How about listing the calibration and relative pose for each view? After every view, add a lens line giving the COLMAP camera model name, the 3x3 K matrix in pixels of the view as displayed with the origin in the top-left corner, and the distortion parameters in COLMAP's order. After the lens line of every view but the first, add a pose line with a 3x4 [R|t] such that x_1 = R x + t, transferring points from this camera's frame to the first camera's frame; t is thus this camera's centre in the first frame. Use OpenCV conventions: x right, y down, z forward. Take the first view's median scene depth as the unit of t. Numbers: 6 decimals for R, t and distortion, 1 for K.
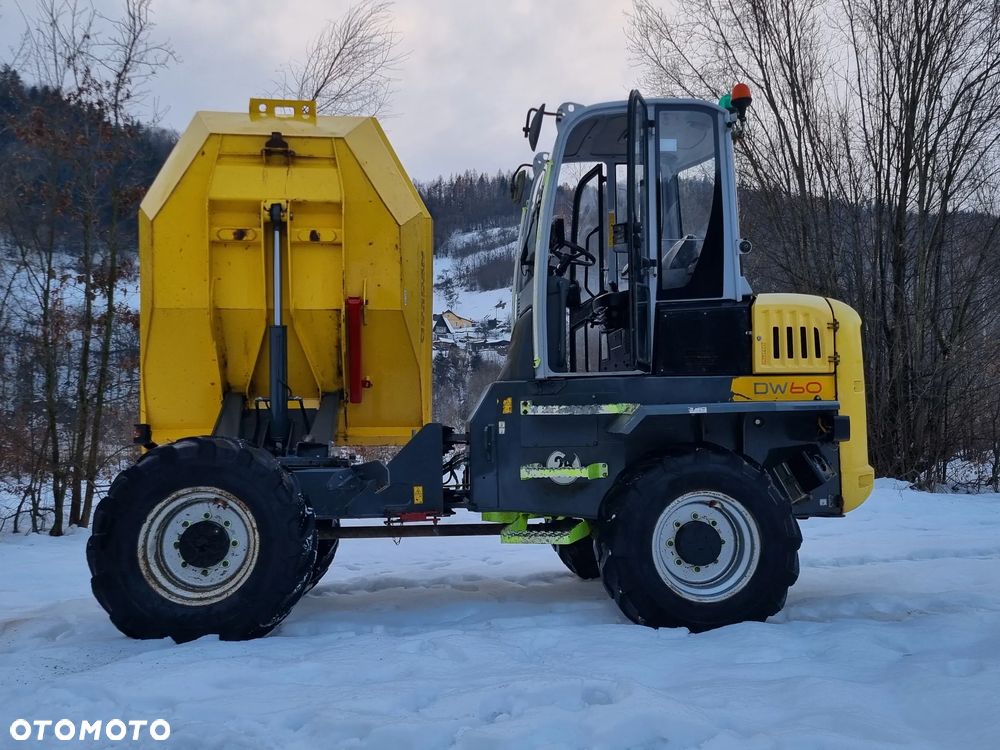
lens RADIAL K [[962.2, 0, 500.0], [0, 962.2, 375.0], [0, 0, 1]] dist [0.047020, 0.008071]
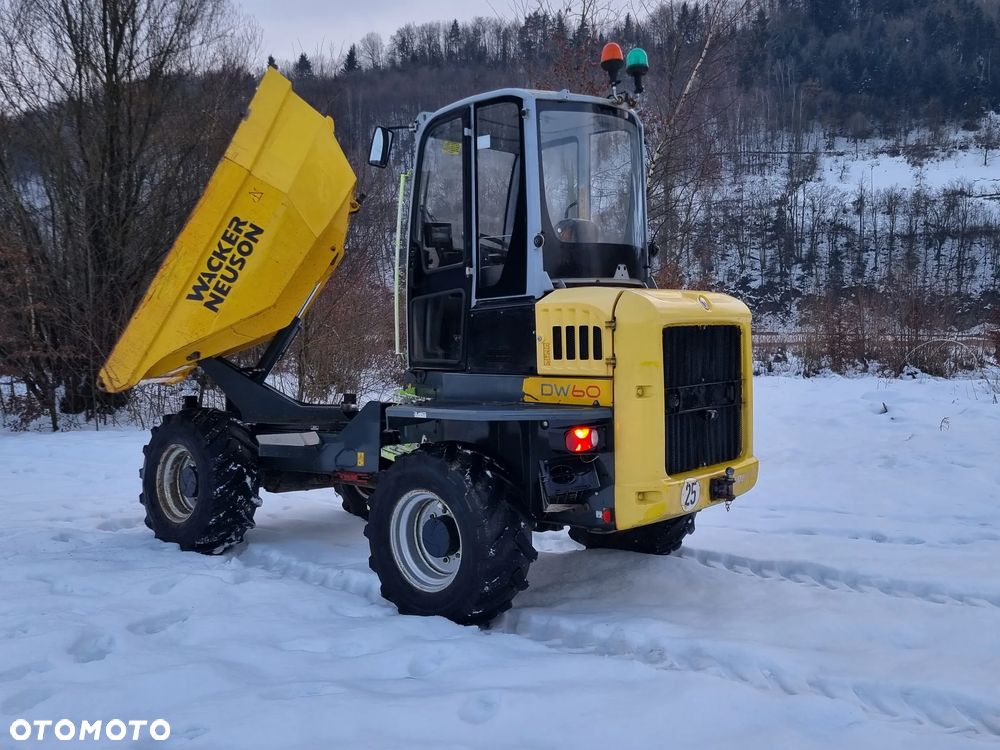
lens RADIAL K [[962.2, 0, 500.0], [0, 962.2, 375.0], [0, 0, 1]] dist [0.047020, 0.008071]
pose [[0.679530, 0.045917, -0.732209, 0.933800], [0.045070, 0.993542, 0.104132, -0.102308], [0.732262, -0.103761, 0.673072, 0.316824]]
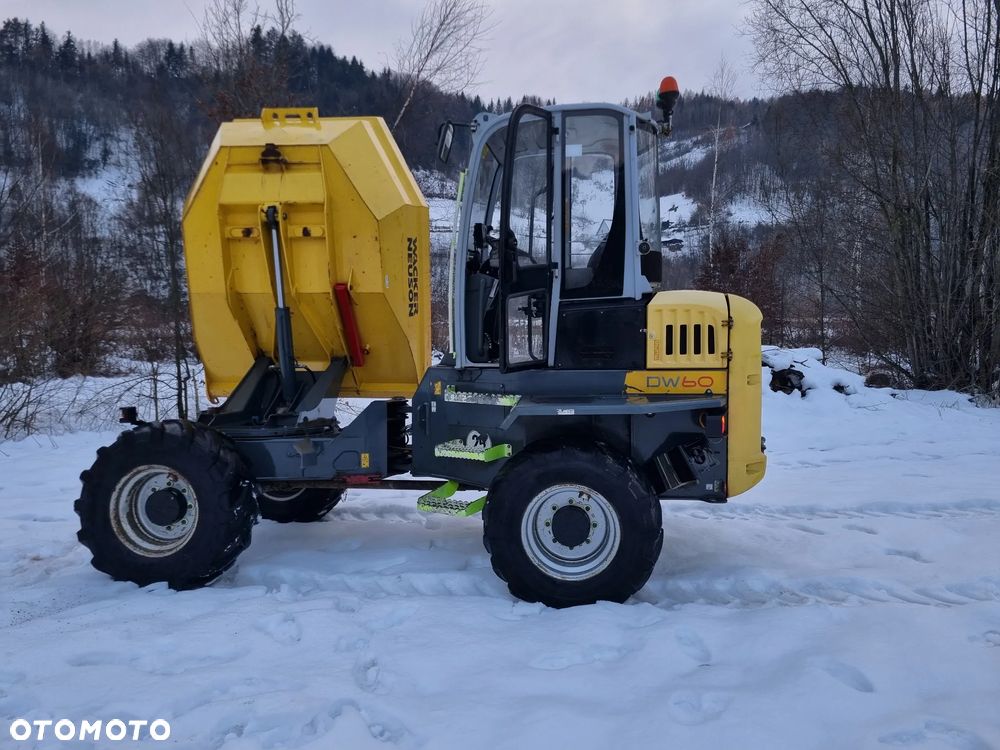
lens RADIAL K [[754.9, 0, 501.7], [0, 754.9, 381.2], [0, 0, 1]] dist [0.040573, -0.010233]
pose [[0.974003, 0.026706, -0.224954, 0.292452], [0.007792, 0.988489, 0.151091, -0.115065], [0.226400, -0.148916, 0.962584, 0.145324]]
